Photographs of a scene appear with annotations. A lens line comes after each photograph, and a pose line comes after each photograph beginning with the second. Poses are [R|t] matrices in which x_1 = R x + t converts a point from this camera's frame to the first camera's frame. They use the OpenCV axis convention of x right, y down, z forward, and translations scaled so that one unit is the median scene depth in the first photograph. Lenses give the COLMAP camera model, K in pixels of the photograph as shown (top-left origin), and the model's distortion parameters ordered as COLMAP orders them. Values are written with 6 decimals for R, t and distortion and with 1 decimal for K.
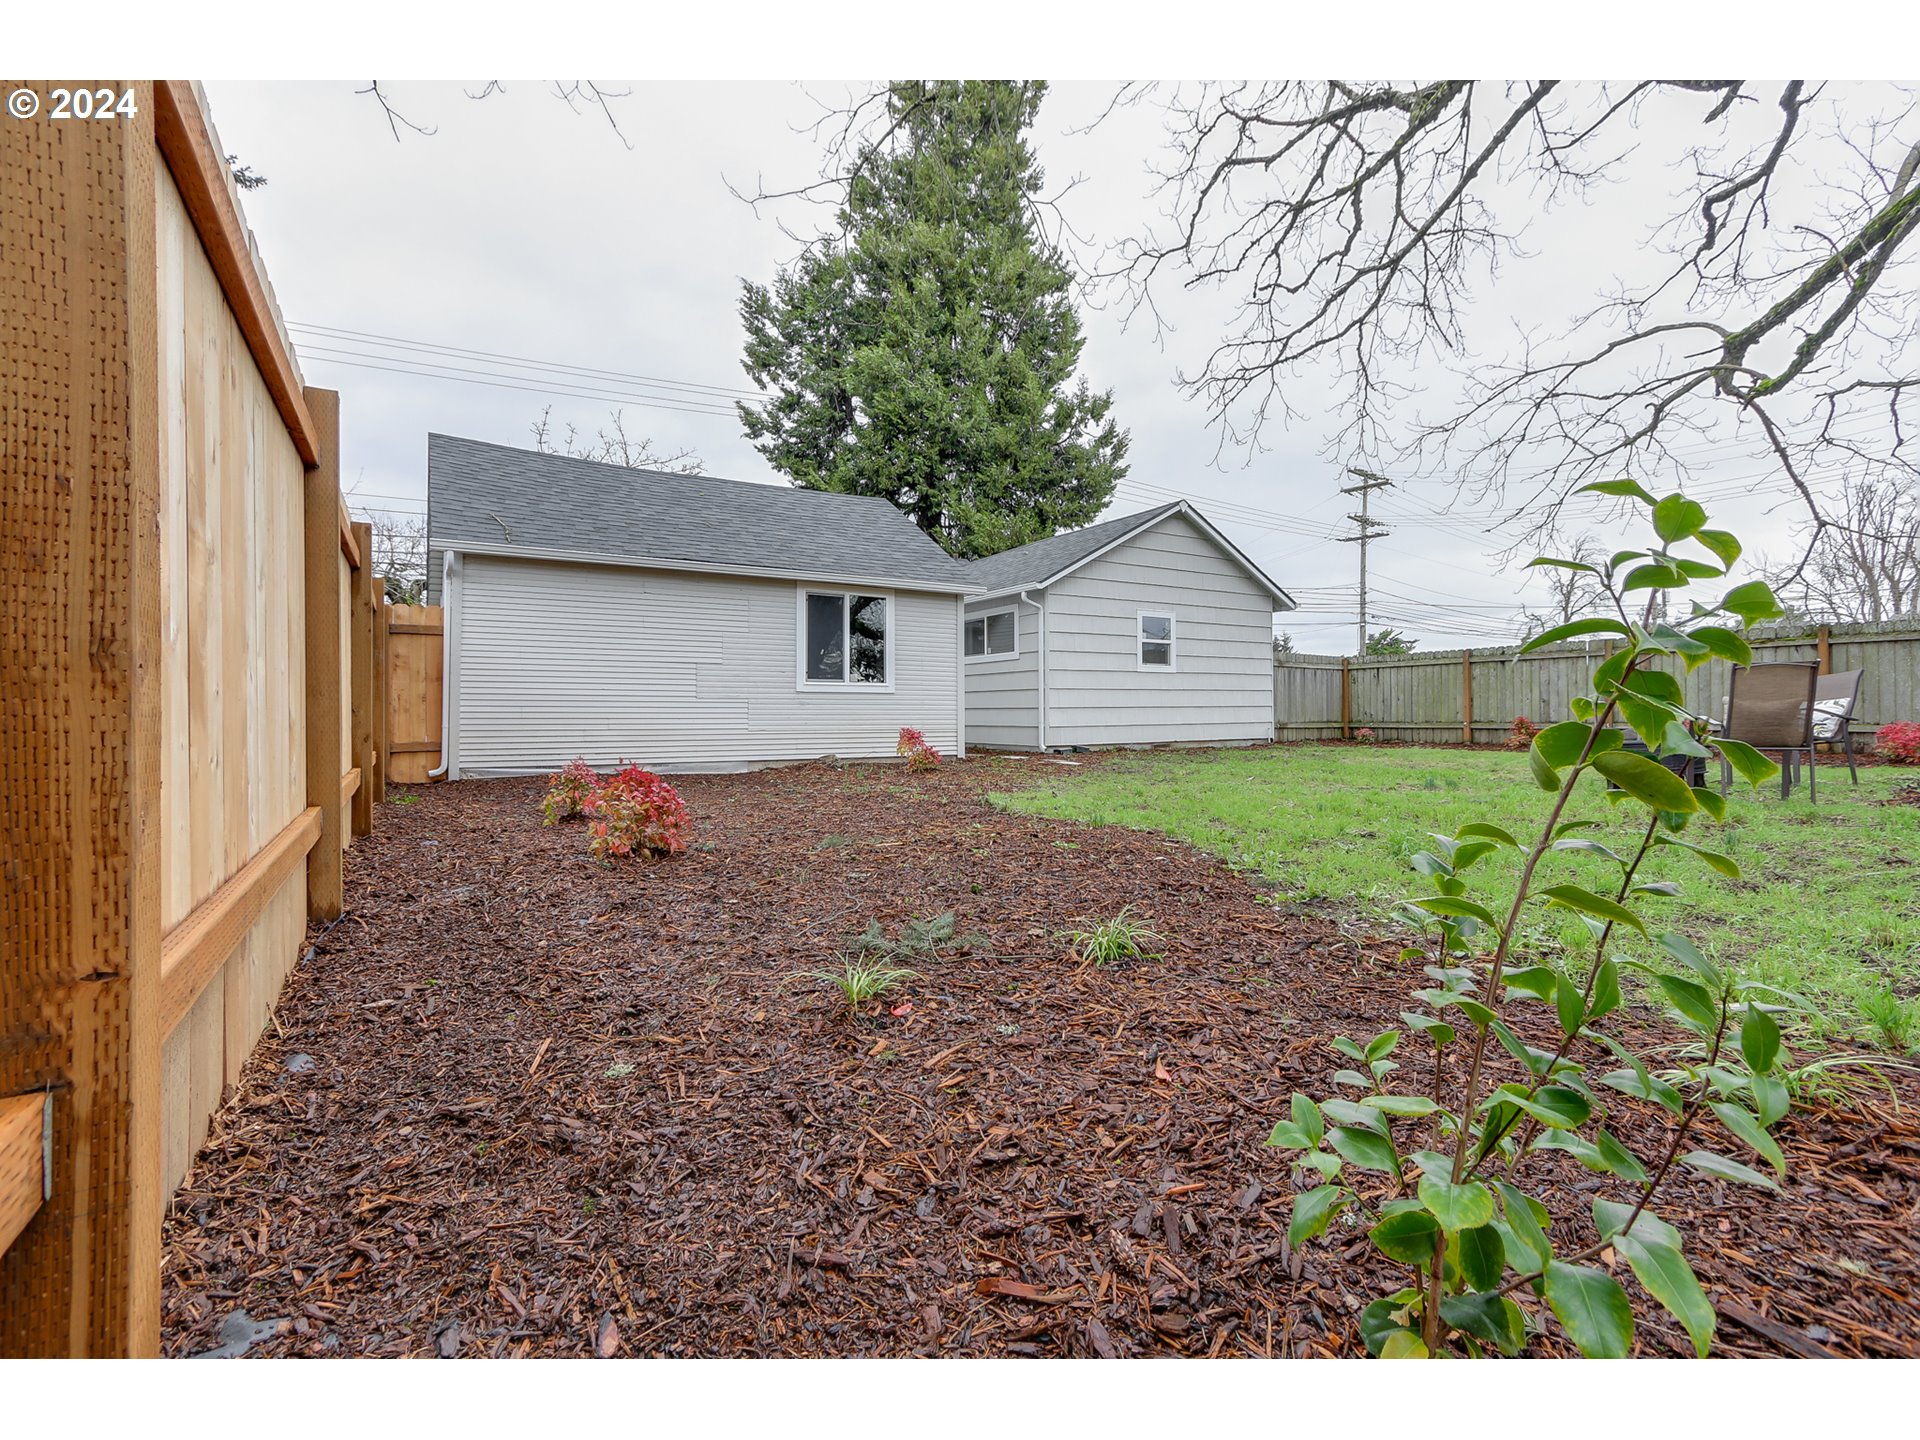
lens RADIAL K [[888.3, 0, 960.0], [0, 888.3, 720.0], [0, 0, 1]] dist [-0.003559, -0.000342]
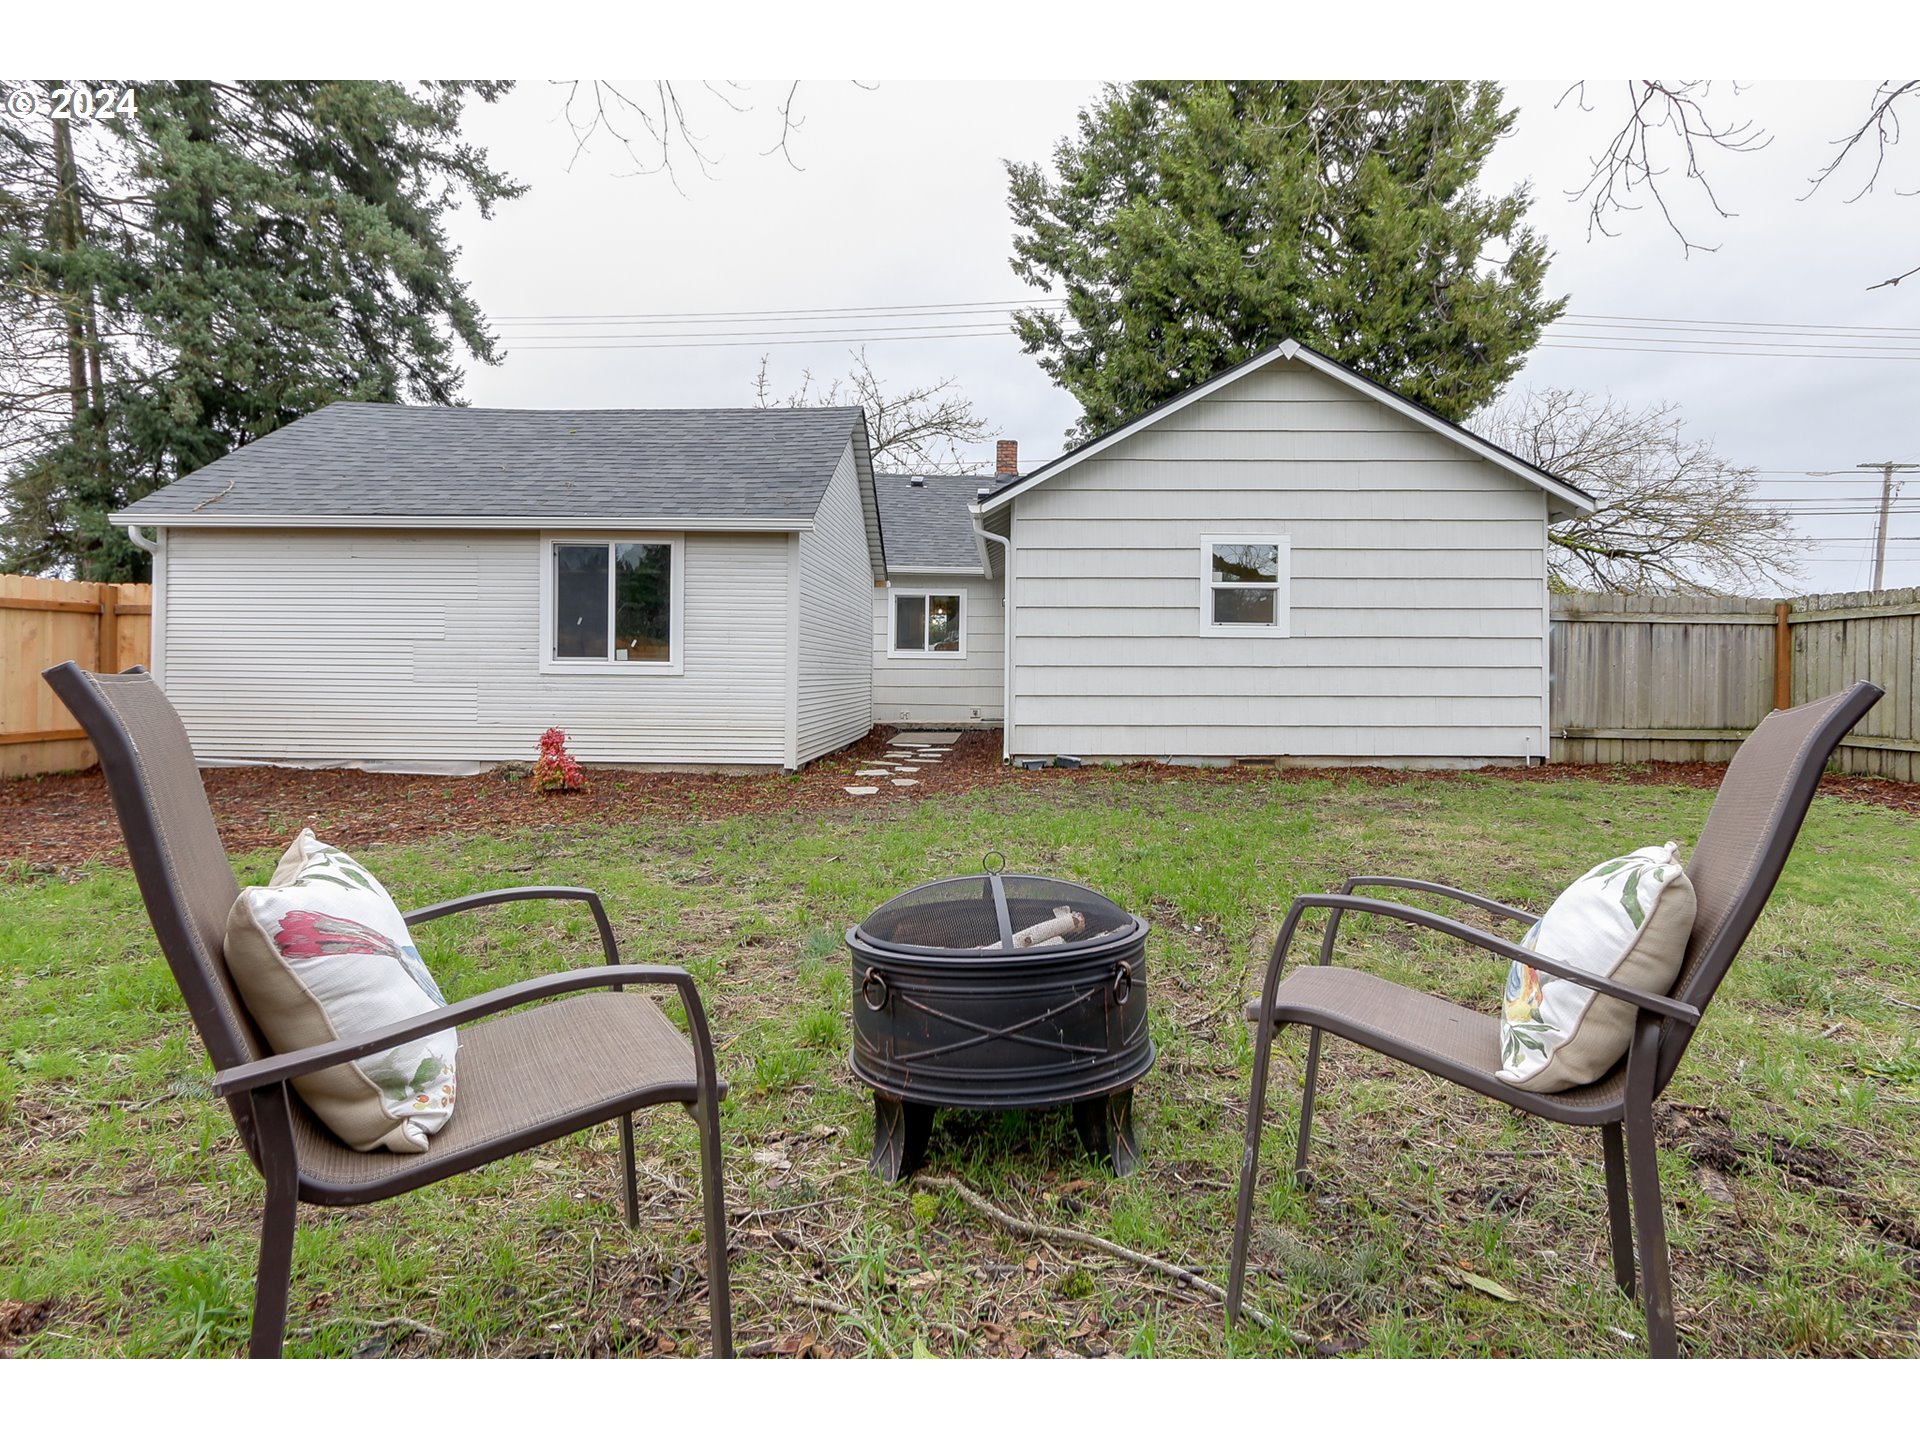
lens RADIAL K [[987.0, 0, 964.2], [0, 987.0, 695.7], [0, 0, 1]] dist [-0.004855, -0.000713]
pose [[0.833877, 0.024866, -0.551390, 0.357869], [-0.015318, 0.999642, 0.021915, -0.022113], [0.551738, -0.009829, 0.833960, 0.290215]]
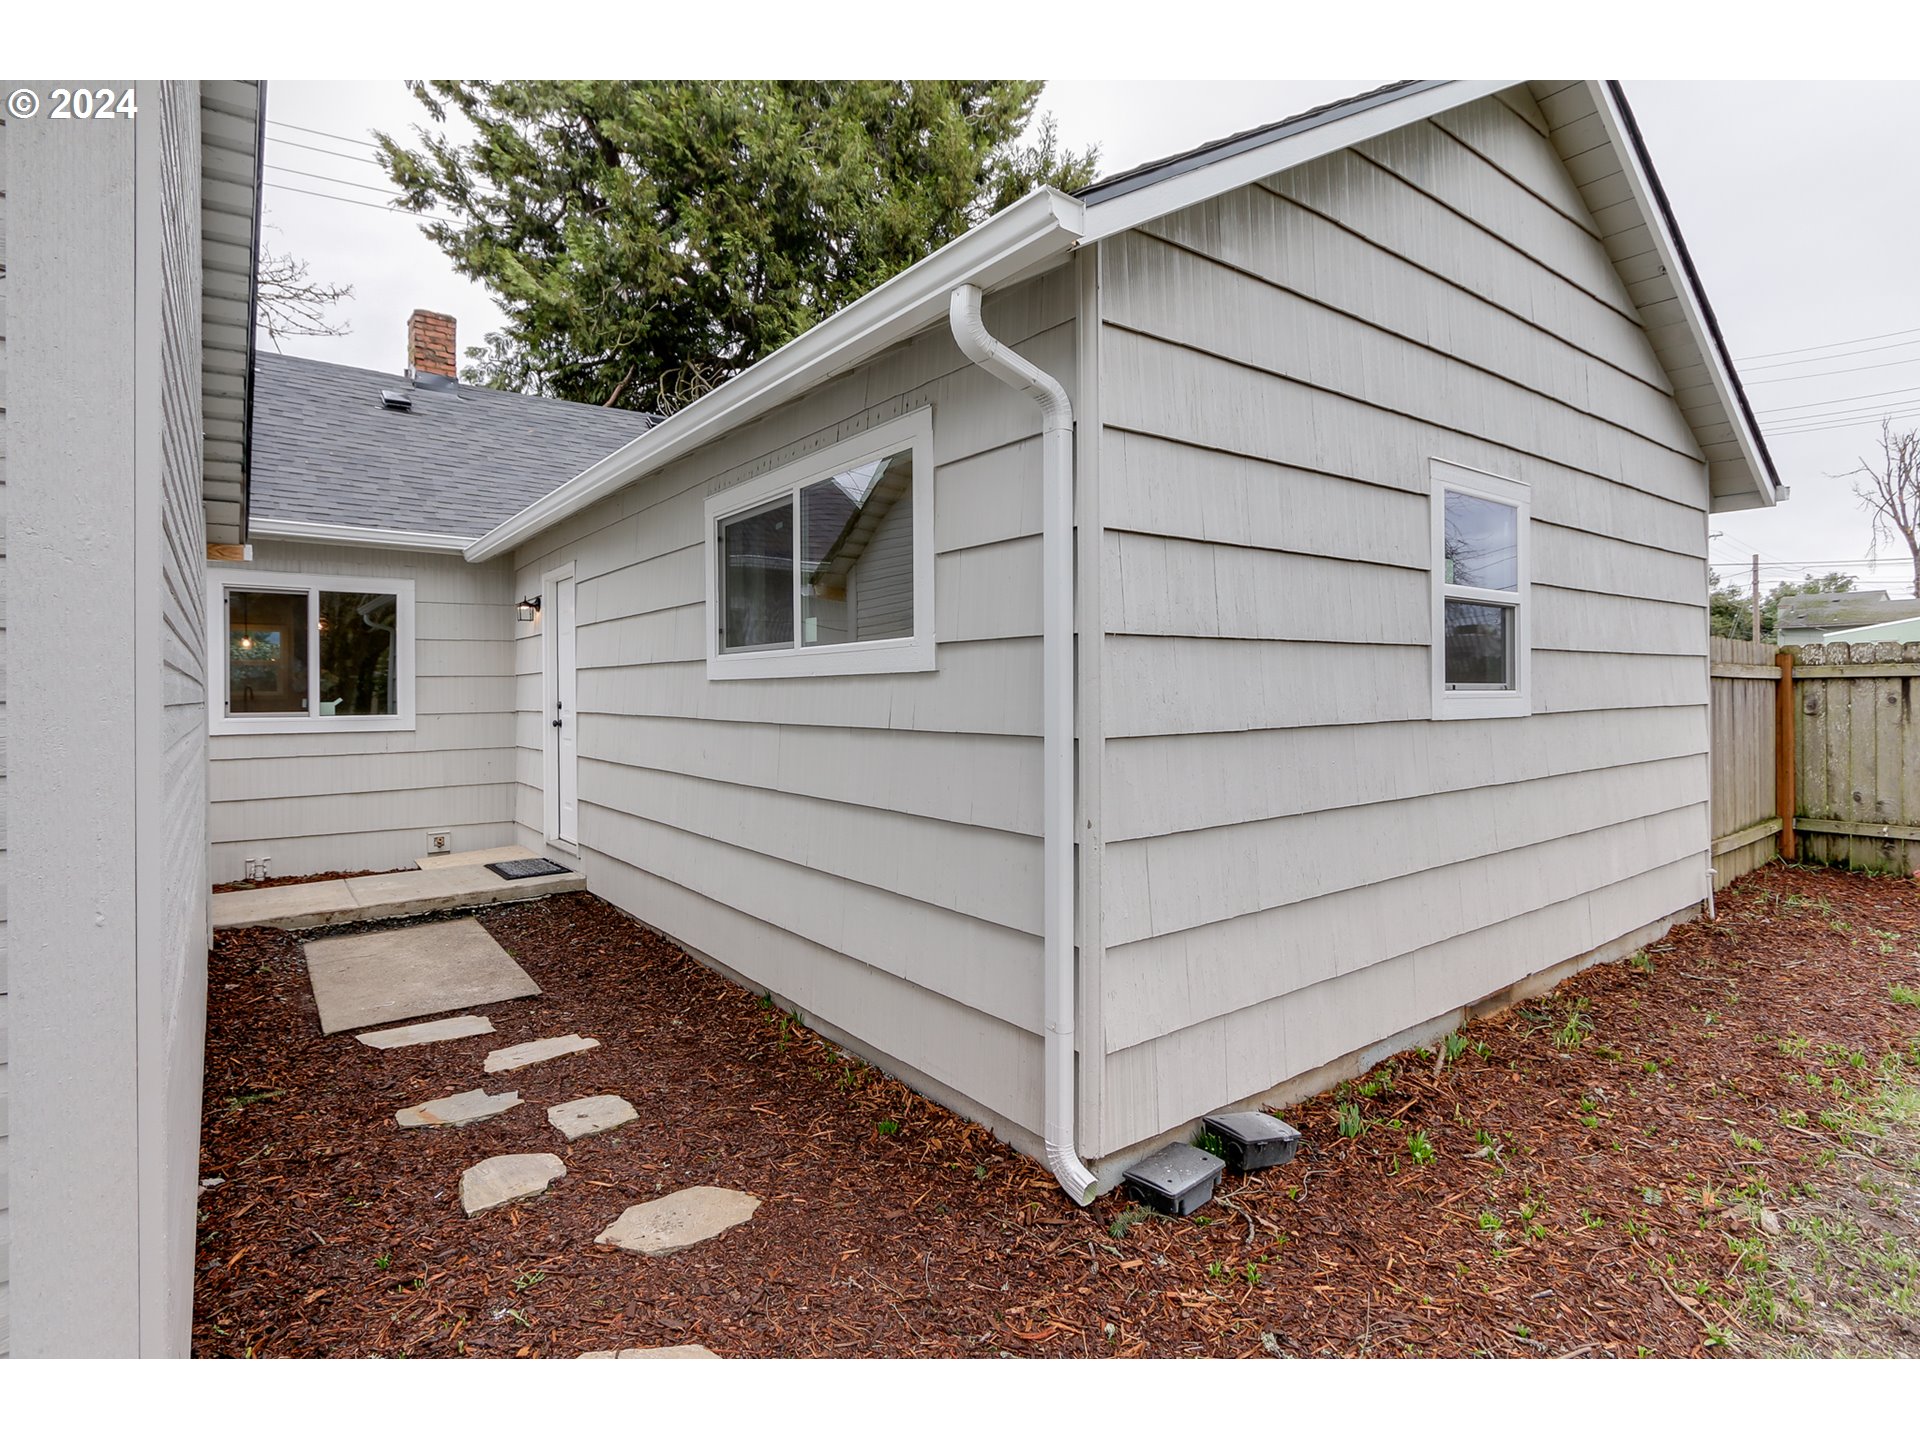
lens RADIAL K [[987.0, 0, 964.2], [0, 987.0, 695.7], [0, 0, 1]] dist [-0.004855, -0.000713]
pose [[0.994696, -0.002542, 0.102831, 0.038600], [0.002725, 0.999995, -0.001639, -0.050220], [-0.102826, 0.001910, 0.994698, 0.614737]]
